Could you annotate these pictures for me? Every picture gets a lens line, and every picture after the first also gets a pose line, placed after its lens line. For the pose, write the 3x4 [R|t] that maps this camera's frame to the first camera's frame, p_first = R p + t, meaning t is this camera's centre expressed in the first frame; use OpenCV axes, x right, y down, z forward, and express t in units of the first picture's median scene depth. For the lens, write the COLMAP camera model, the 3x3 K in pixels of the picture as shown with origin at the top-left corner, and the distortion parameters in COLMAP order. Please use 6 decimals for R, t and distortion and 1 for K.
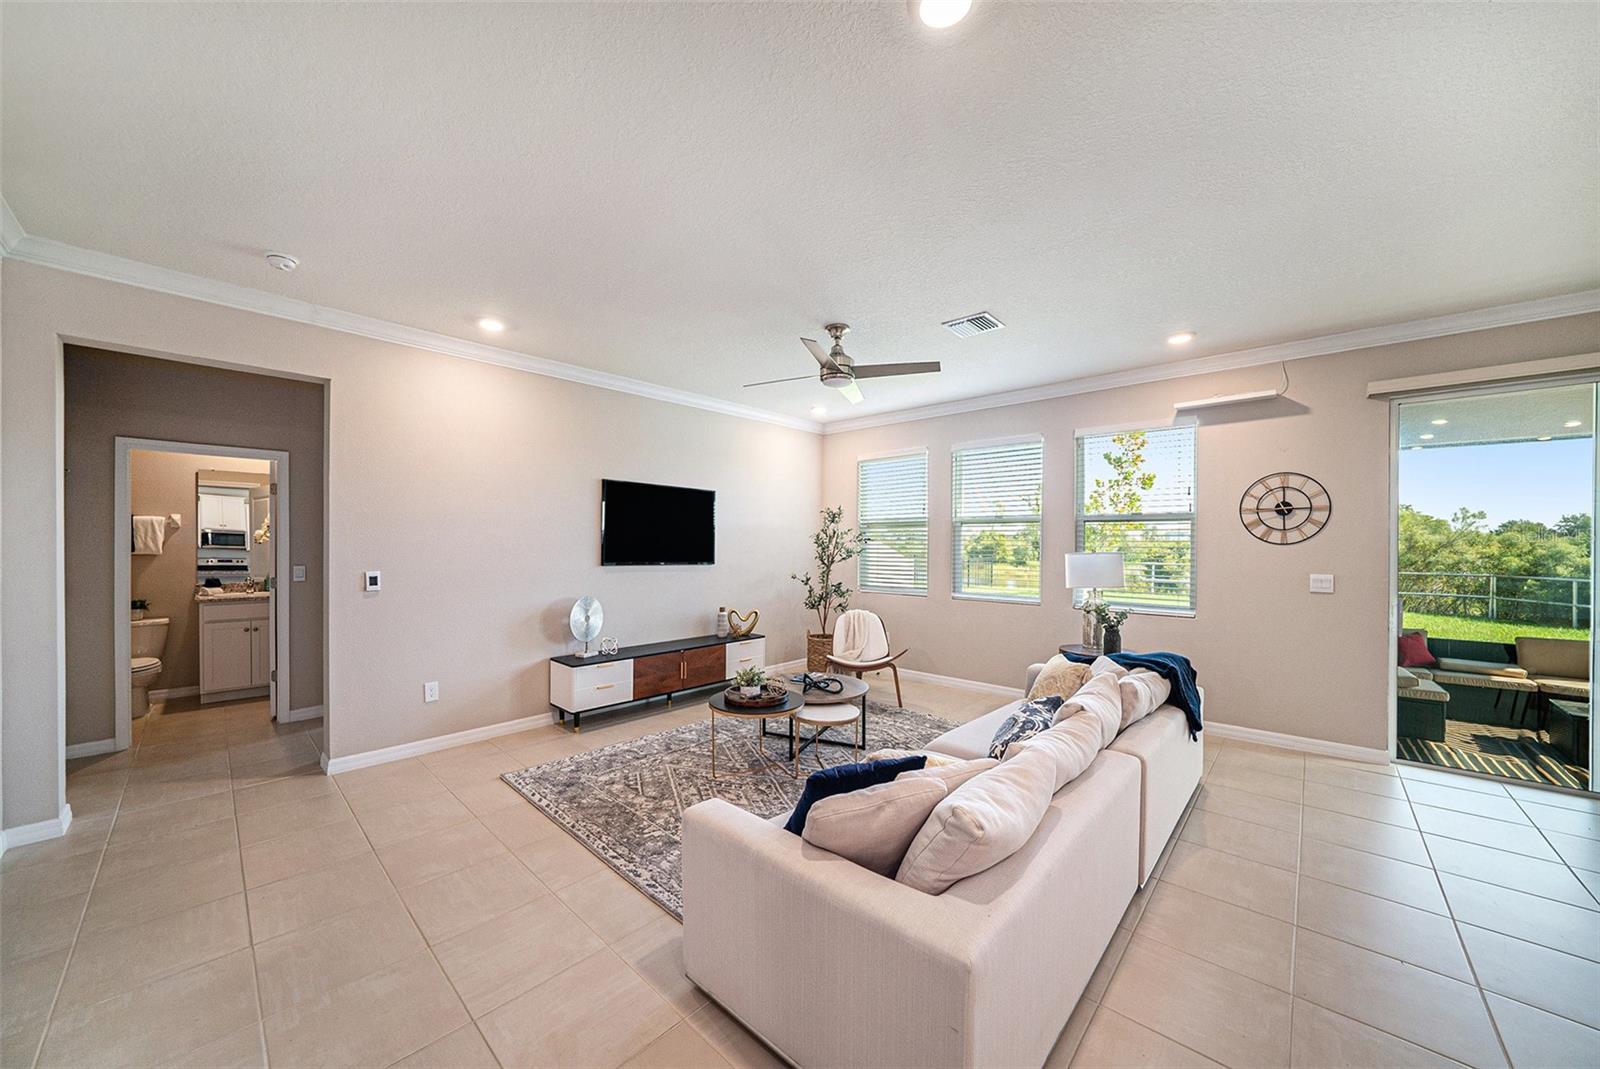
lens RADIAL K [[569.3, 0, 793.9], [0, 569.3, 545.6], [0, 0, 1]] dist [-0.015195, -0.000299]
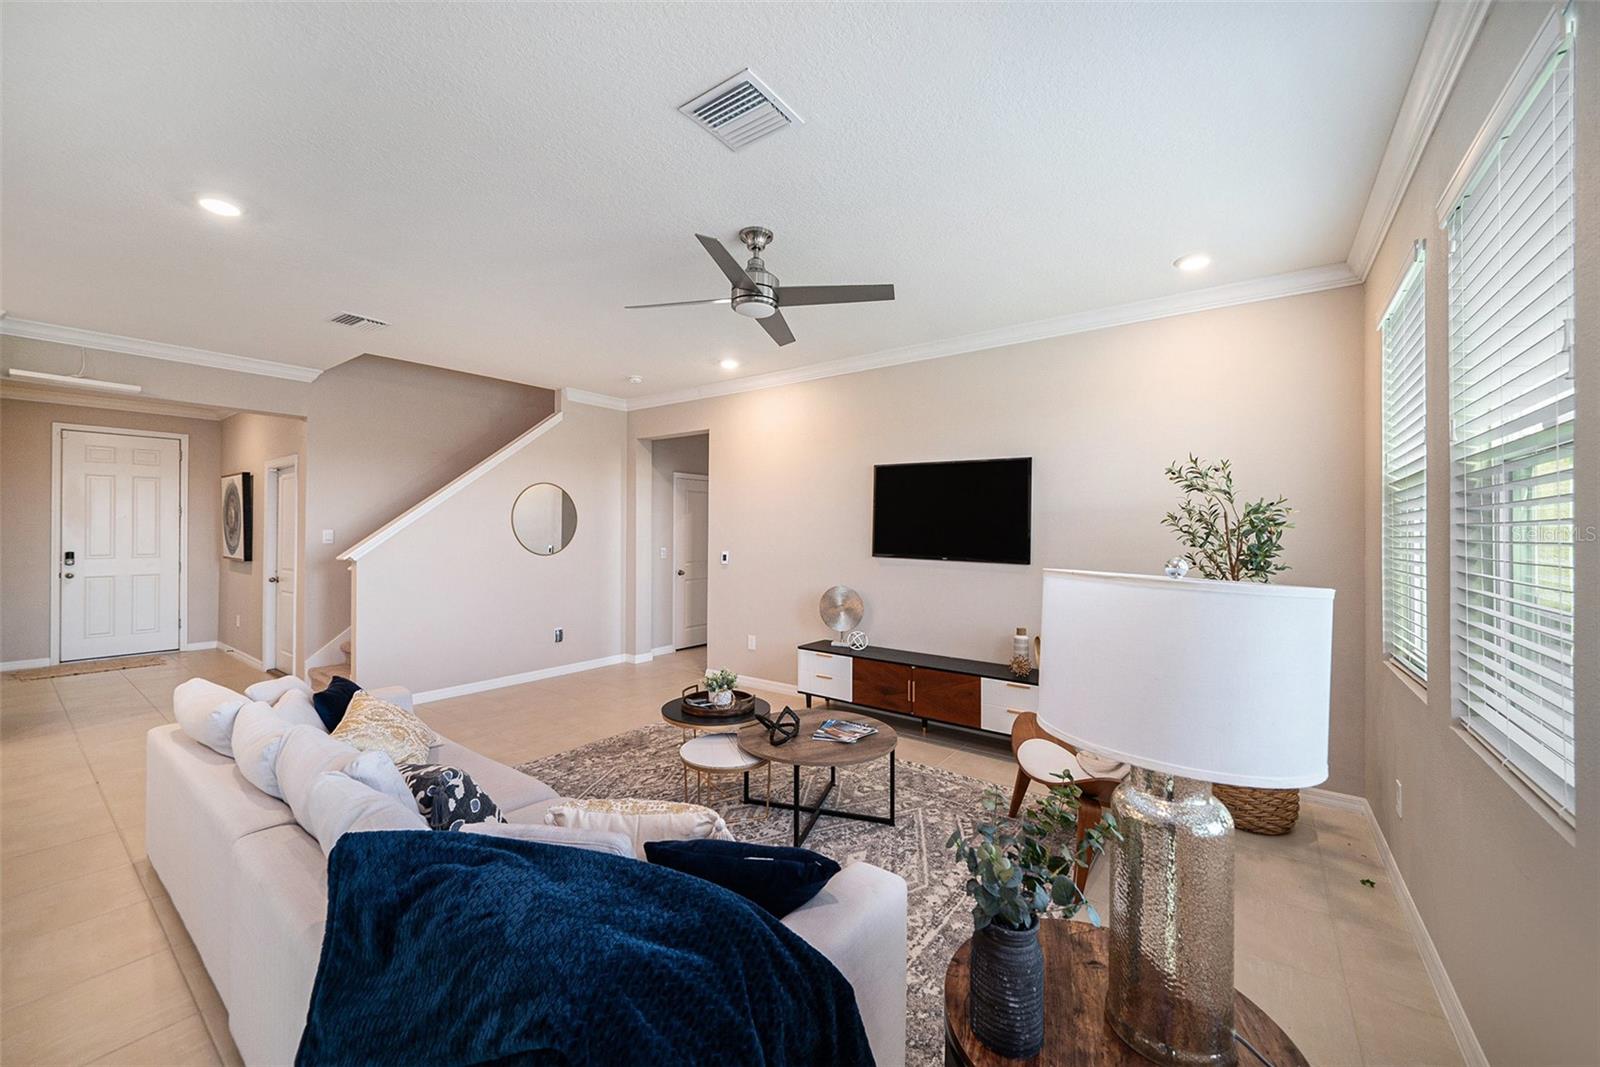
lens RADIAL K [[616.3, 0, 787.7], [0, 616.3, 535.2], [0, 0, 1]] dist [-0.001193, -0.000009]
pose [[0.100189, 0.002063, -0.994966, 0.657440], [-0.012091, 0.999927, 0.000856, 0.000251], [0.994895, 0.011944, 0.100206, 0.738596]]
